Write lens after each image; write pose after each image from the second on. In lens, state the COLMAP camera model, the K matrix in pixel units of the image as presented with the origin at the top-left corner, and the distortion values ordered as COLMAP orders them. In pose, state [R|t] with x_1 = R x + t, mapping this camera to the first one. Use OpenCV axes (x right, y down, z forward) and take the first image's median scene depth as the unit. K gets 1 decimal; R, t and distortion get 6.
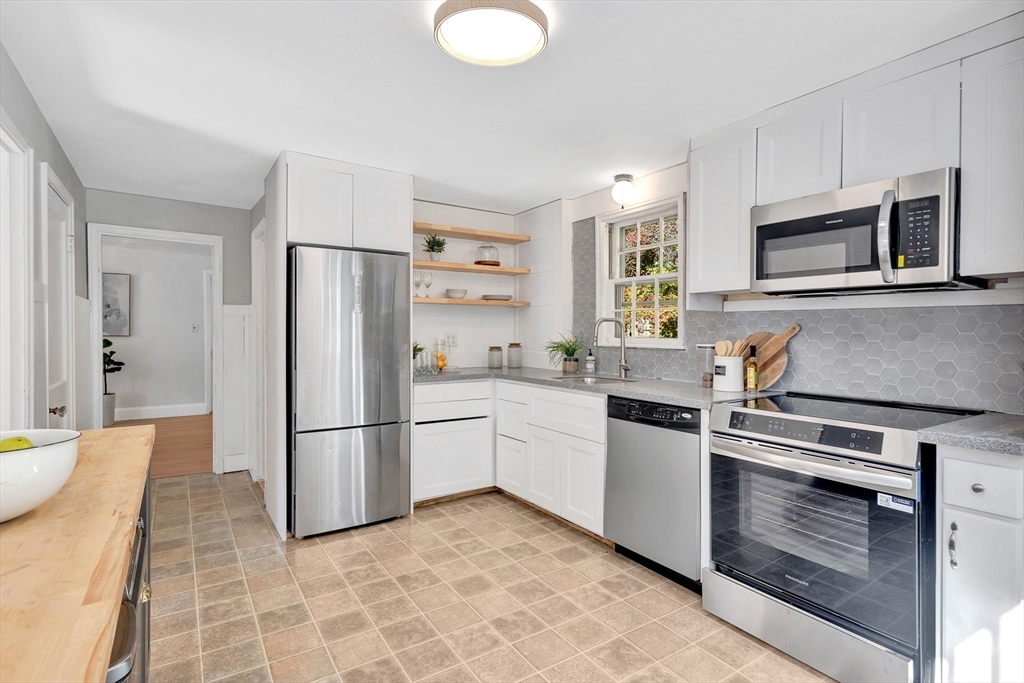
lens RADIAL K [[515.8, 0, 528.1], [0, 515.8, 342.0], [0, 0, 1]] dist [-0.001708, 0.000430]
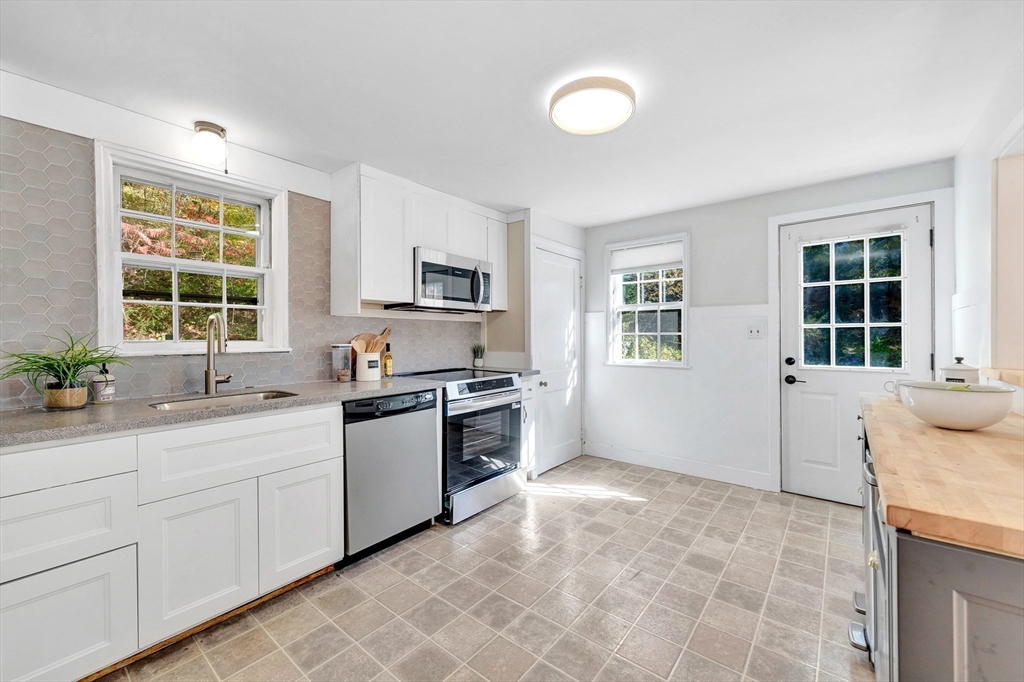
lens RADIAL K [[402.3, 0, 512.0], [0, 402.3, 341.0], [0, 0, 1]] dist [-0.000311, -0.000092]
pose [[-0.284688, -0.016884, 0.958471, -0.690273], [0.023595, 0.999419, 0.024613, -0.017659], [-0.958330, 0.029622, -0.284124, 1.019594]]
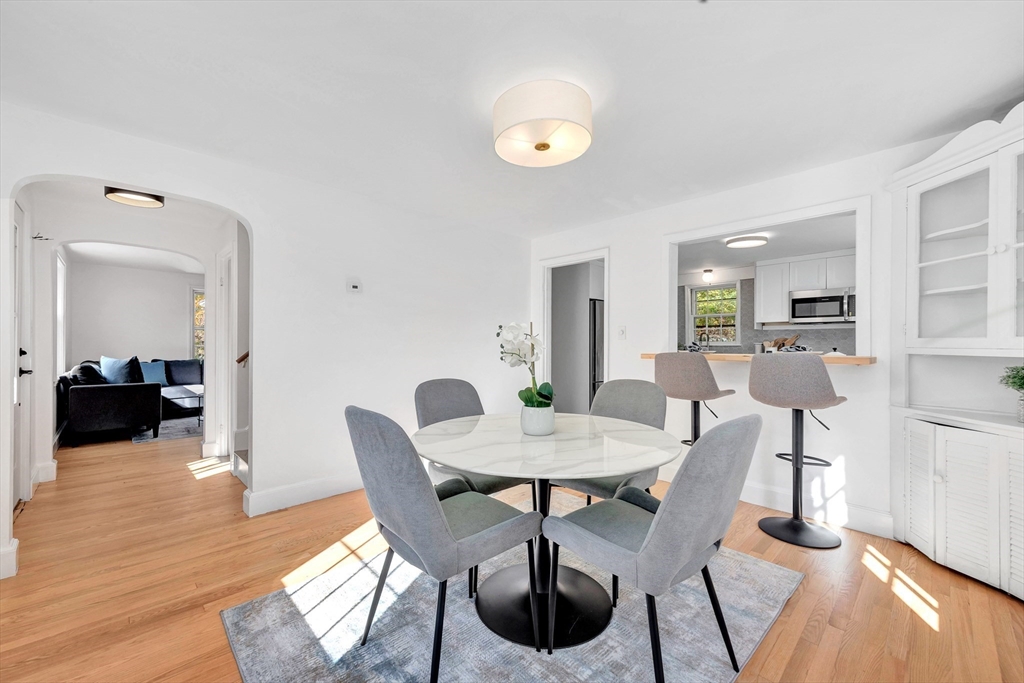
lens RADIAL K [[402.3, 0, 512.0], [0, 402.3, 341.5], [0, 0, 1]] dist [-0.000311, -0.000092]
pose [[0.989061, 0.000258, 0.147504, -1.259490], [0.004199, 0.999544, -0.029905, 0.056860], [-0.147444, 0.030198, 0.988609, -0.832007]]
